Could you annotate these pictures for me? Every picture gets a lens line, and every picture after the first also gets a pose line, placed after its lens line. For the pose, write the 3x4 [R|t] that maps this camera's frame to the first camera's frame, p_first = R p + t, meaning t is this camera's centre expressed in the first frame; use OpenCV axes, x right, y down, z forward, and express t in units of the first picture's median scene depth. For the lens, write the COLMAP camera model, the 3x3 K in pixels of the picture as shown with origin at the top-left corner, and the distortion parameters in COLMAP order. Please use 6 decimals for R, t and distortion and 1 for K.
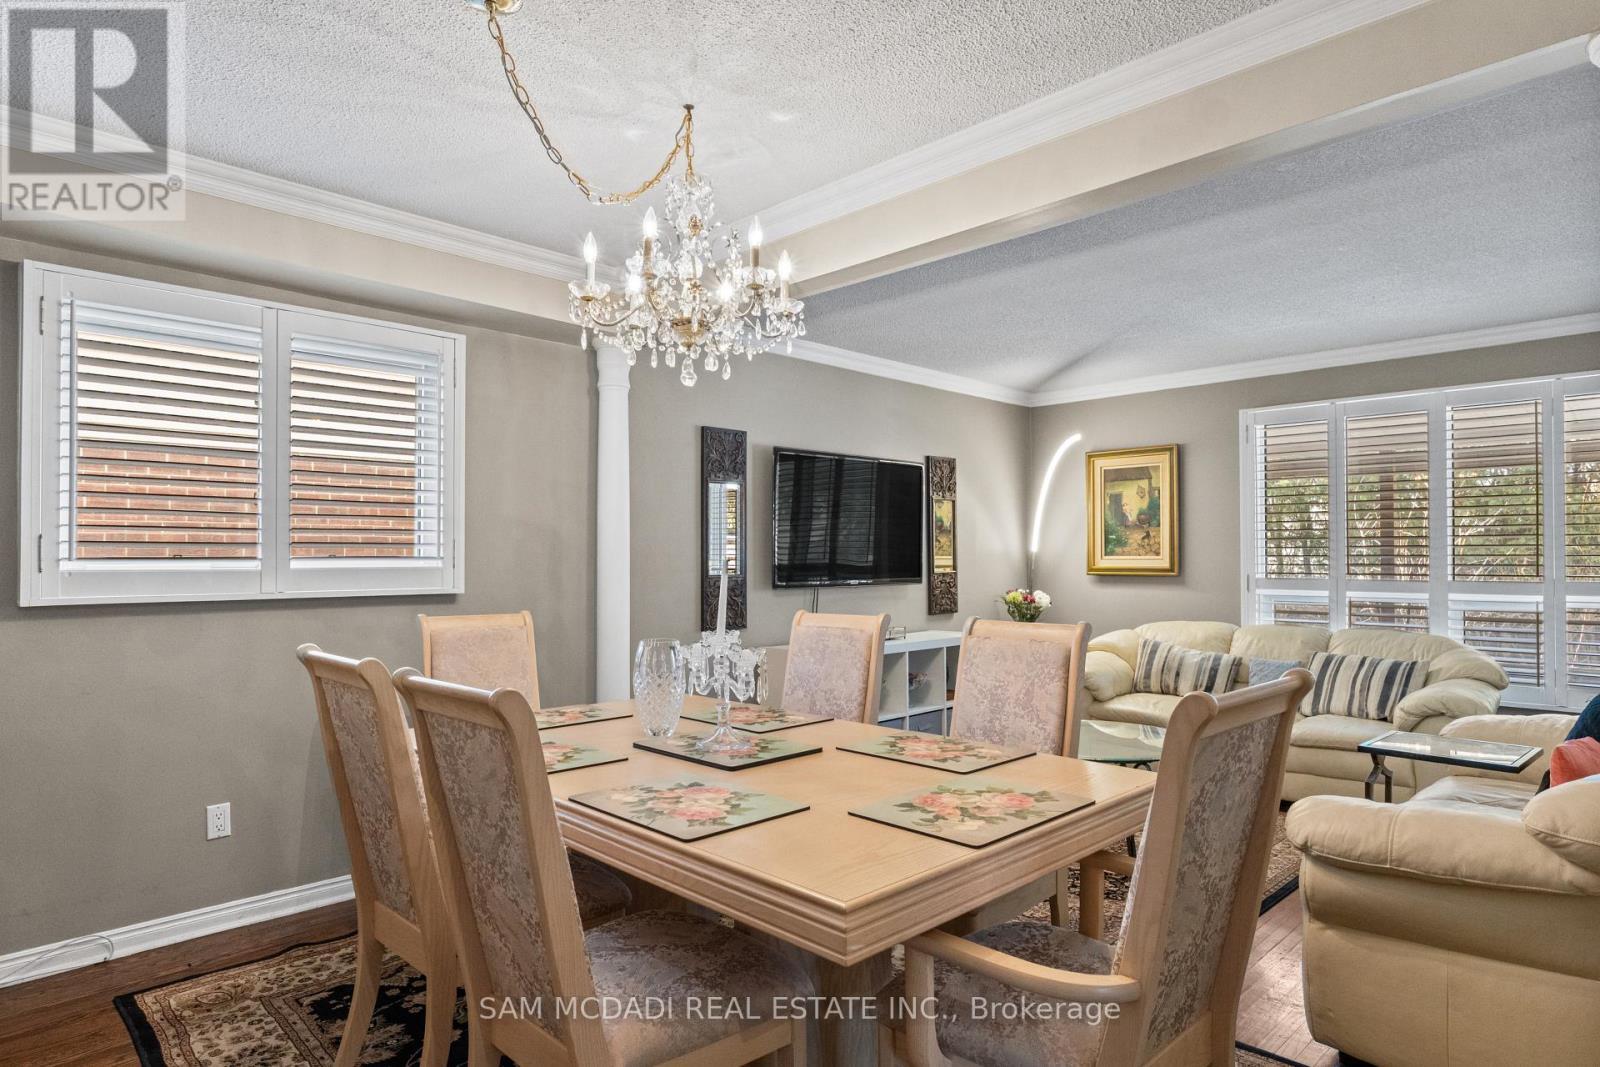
lens RADIAL K [[919.0, 0, 797.5], [0, 919.0, 541.1], [0, 0, 1]] dist [-0.000724, -0.000095]
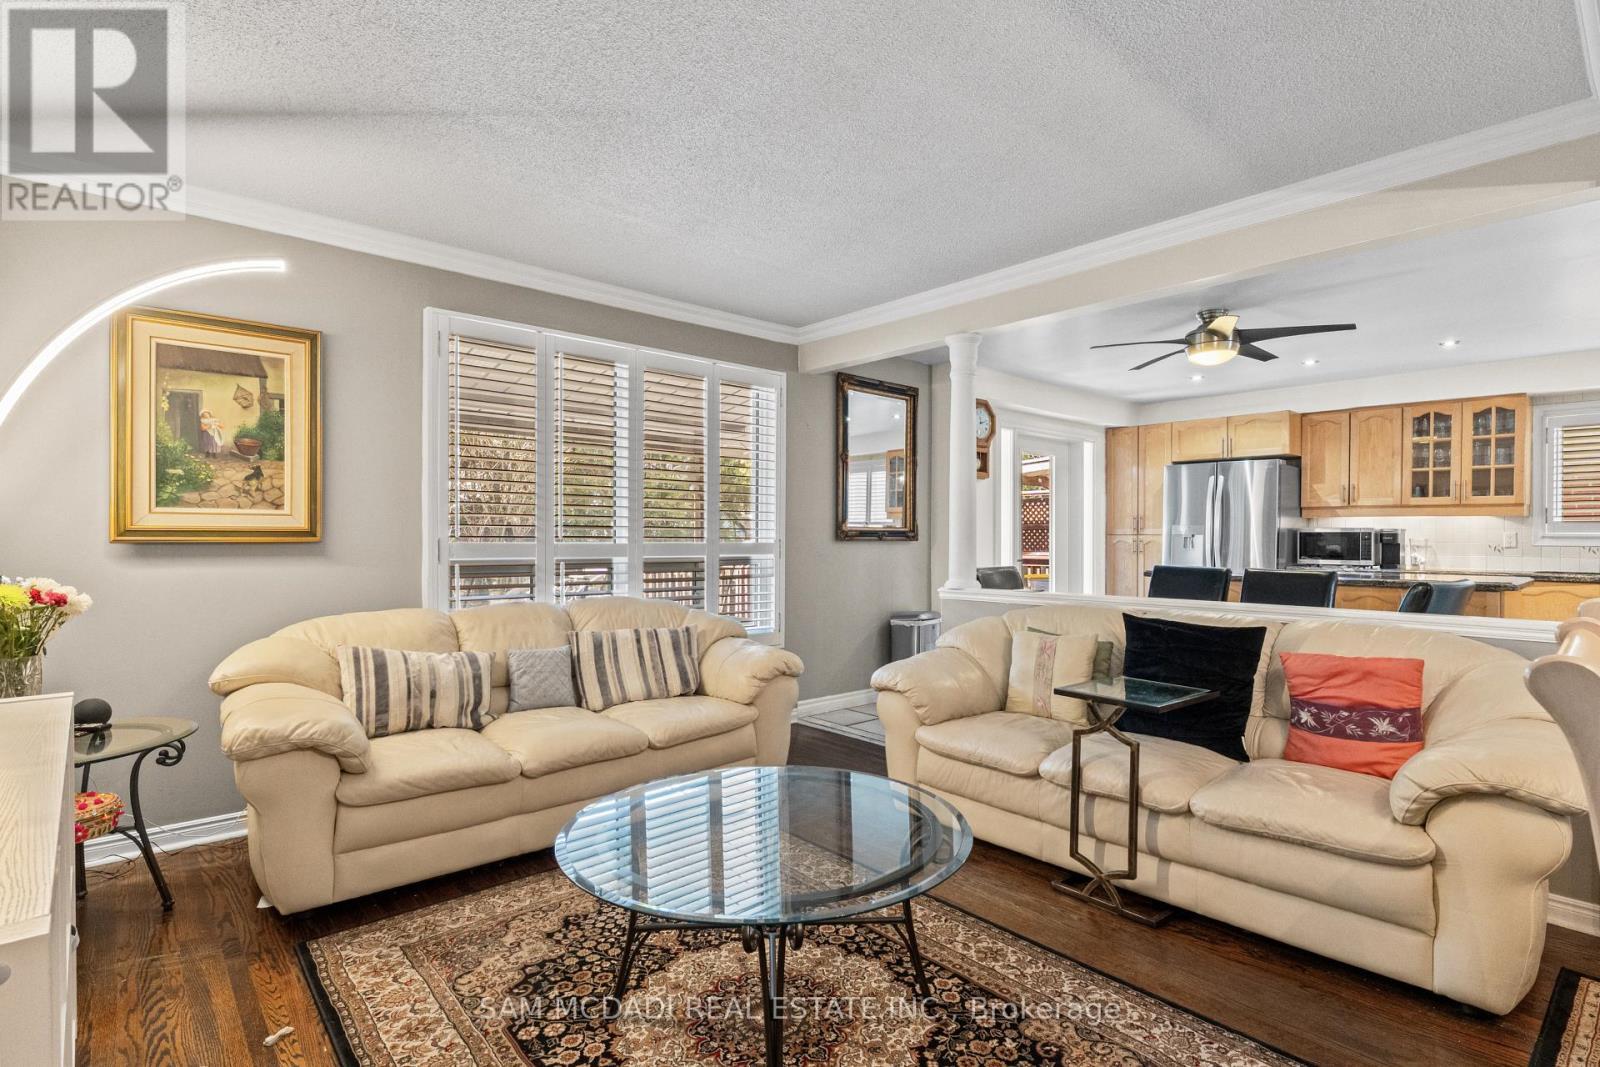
lens RADIAL K [[756.2, 0, 796.8], [0, 756.2, 545.1], [0, 0, 1]] dist [-0.015268, -0.000549]
pose [[0.058165, -0.015148, 0.998192, -0.077754], [-0.024341, 0.999566, 0.016587, 0.023122], [-0.998010, -0.025262, 0.057771, 0.628210]]
